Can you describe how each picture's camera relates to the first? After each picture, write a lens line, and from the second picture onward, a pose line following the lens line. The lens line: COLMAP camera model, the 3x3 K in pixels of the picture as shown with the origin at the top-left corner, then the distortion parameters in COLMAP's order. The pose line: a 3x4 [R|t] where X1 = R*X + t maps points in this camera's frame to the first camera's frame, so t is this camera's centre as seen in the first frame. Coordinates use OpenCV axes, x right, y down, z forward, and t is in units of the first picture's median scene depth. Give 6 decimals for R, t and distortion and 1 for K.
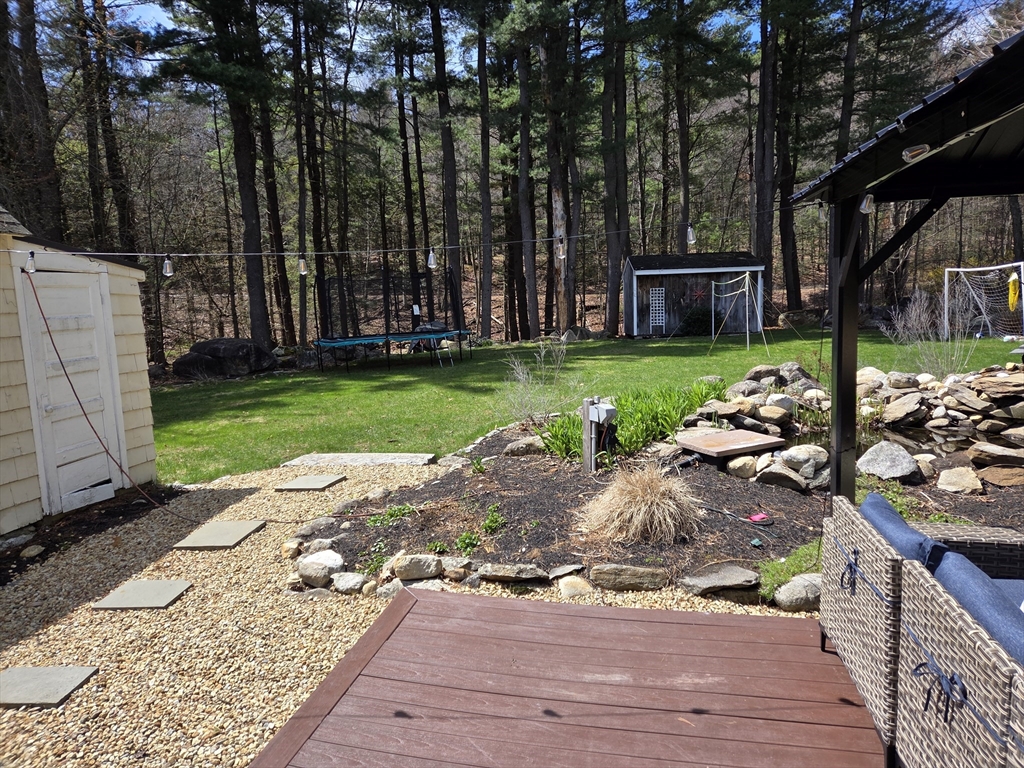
lens RADIAL K [[680.8, 0, 517.9], [0, 680.8, 374.2], [0, 0, 1]] dist [0.063221, -0.048227]
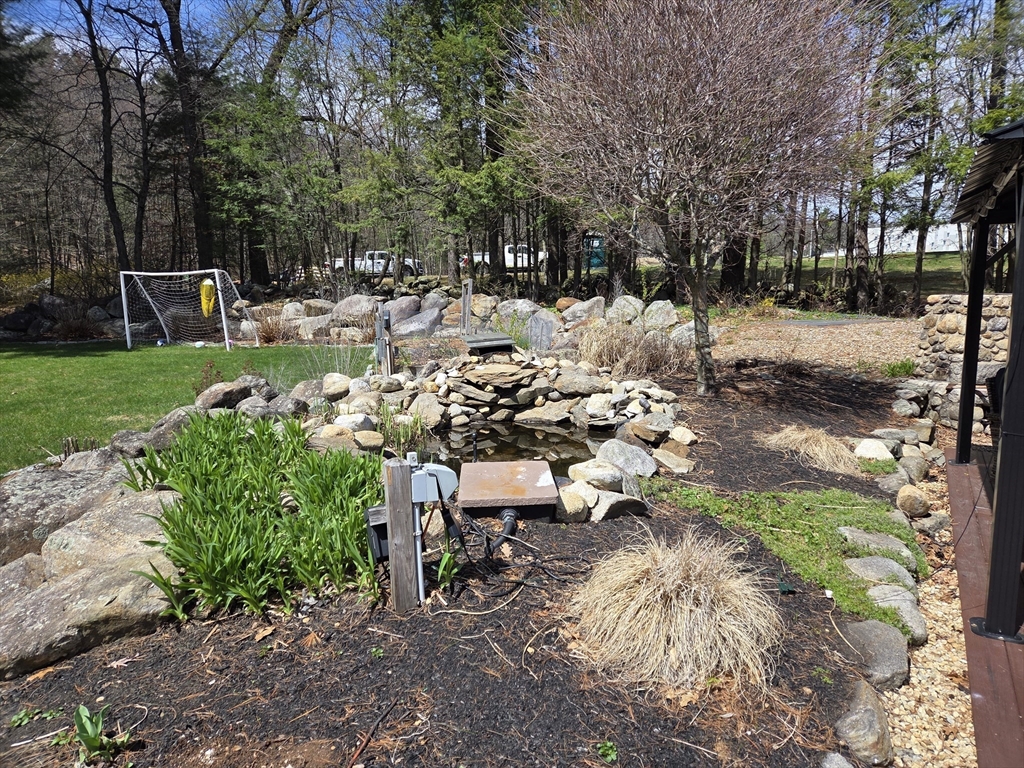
lens RADIAL K [[674.7, 0, 525.7], [0, 674.7, 387.7], [0, 0, 1]] dist [0.086965, -0.065864]
pose [[0.311535, -0.098476, 0.945118, -0.268053], [0.097108, 0.992708, 0.071426, -0.035999], [-0.945260, 0.069527, 0.318826, 0.608269]]
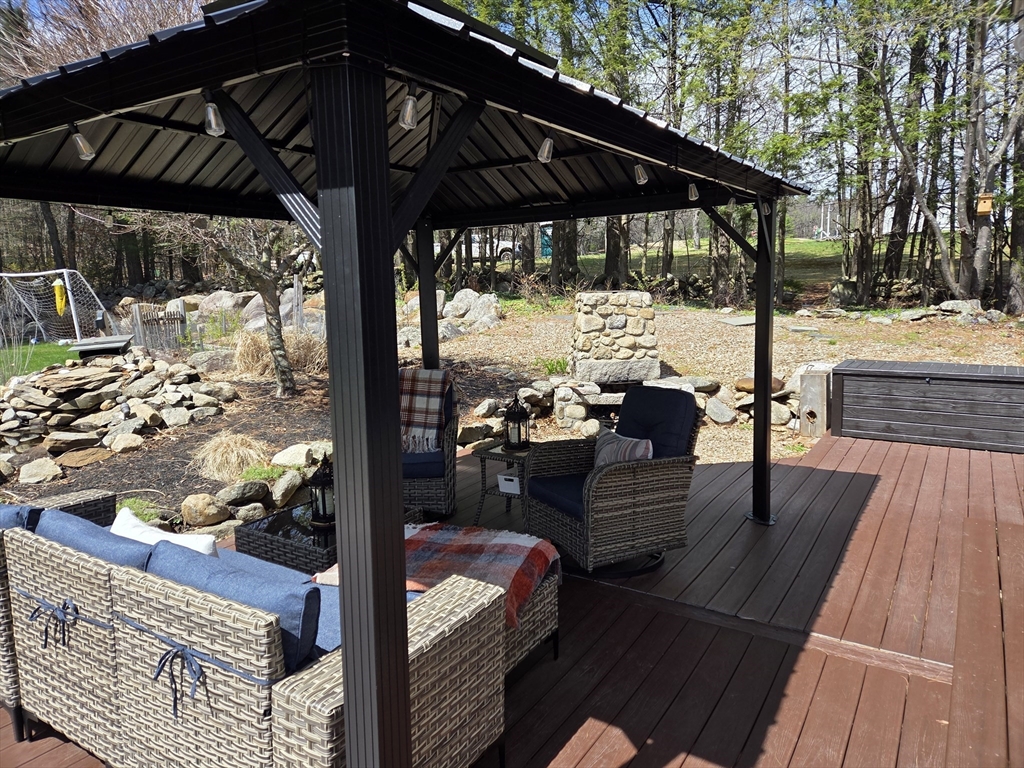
lens RADIAL K [[680.8, 0, 517.9], [0, 680.8, 374.2], [0, 0, 1]] dist [0.063221, -0.048227]
pose [[0.364595, -0.099962, 0.925785, -0.040537], [0.110299, 0.991858, 0.063658, 0.014409], [-0.924611, 0.078903, 0.372652, -0.051091]]
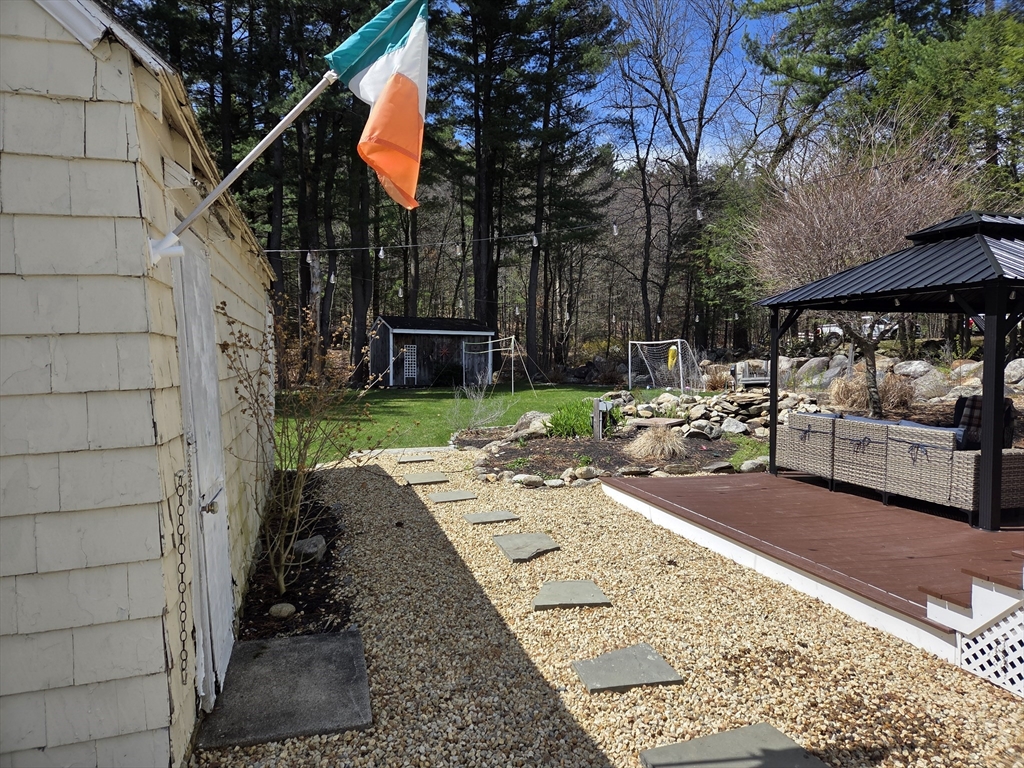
lens RADIAL K [[675.7, 0, 525.6], [0, 675.7, 374.7], [0, 0, 1]] dist [0.081211, -0.070389]
pose [[0.874867, 0.025615, 0.483686, -0.746079], [0.017197, 0.996328, -0.083869, 0.096855], [-0.484058, 0.081692, 0.871214, -0.372818]]
